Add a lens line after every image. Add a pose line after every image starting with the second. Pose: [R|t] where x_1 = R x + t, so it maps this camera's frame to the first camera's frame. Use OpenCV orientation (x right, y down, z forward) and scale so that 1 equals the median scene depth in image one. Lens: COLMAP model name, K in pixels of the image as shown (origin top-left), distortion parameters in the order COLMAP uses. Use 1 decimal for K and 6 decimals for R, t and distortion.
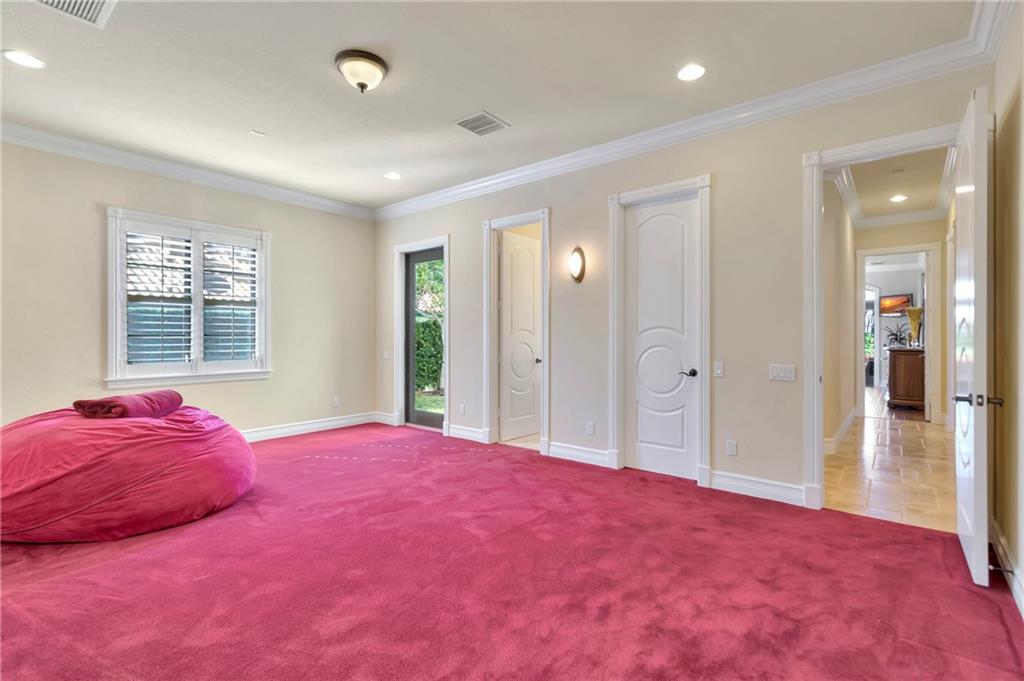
lens RADIAL K [[467.9, 0, 515.5], [0, 467.9, 338.8], [0, 0, 1]] dist [0.000031, -0.000037]
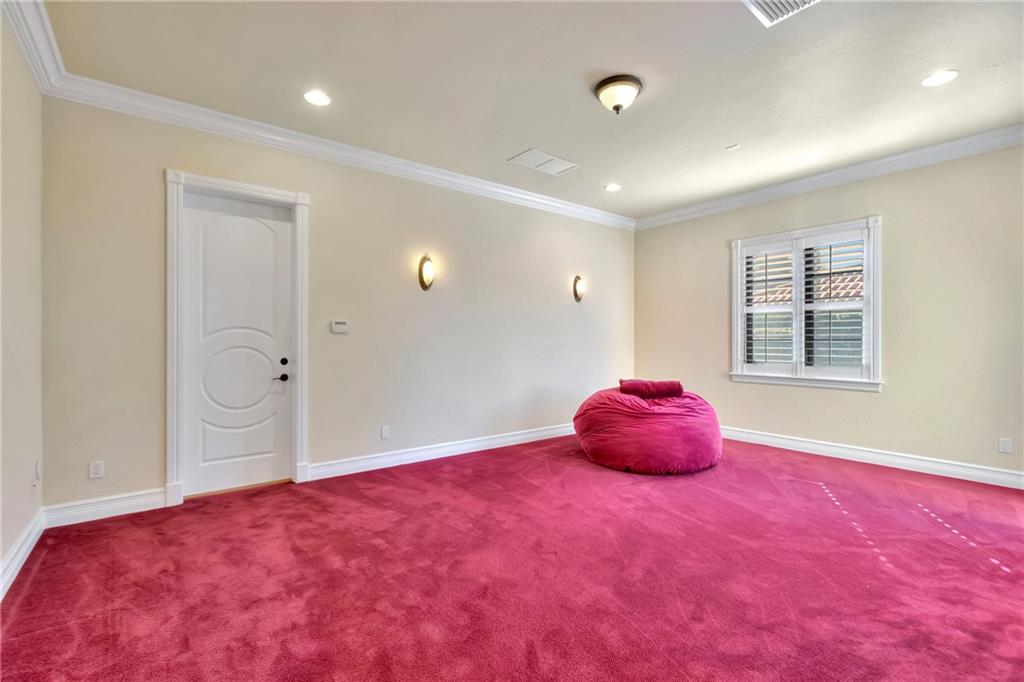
lens RADIAL K [[467.9, 0, 515.7], [0, 467.9, 337.6], [0, 0, 1]] dist [0.000031, -0.000037]
pose [[-0.219737, -0.001955, -0.975557, 0.481455], [-0.003558, 0.999993, -0.001203, -0.008798], [0.975553, 0.003207, -0.219742, 0.624890]]
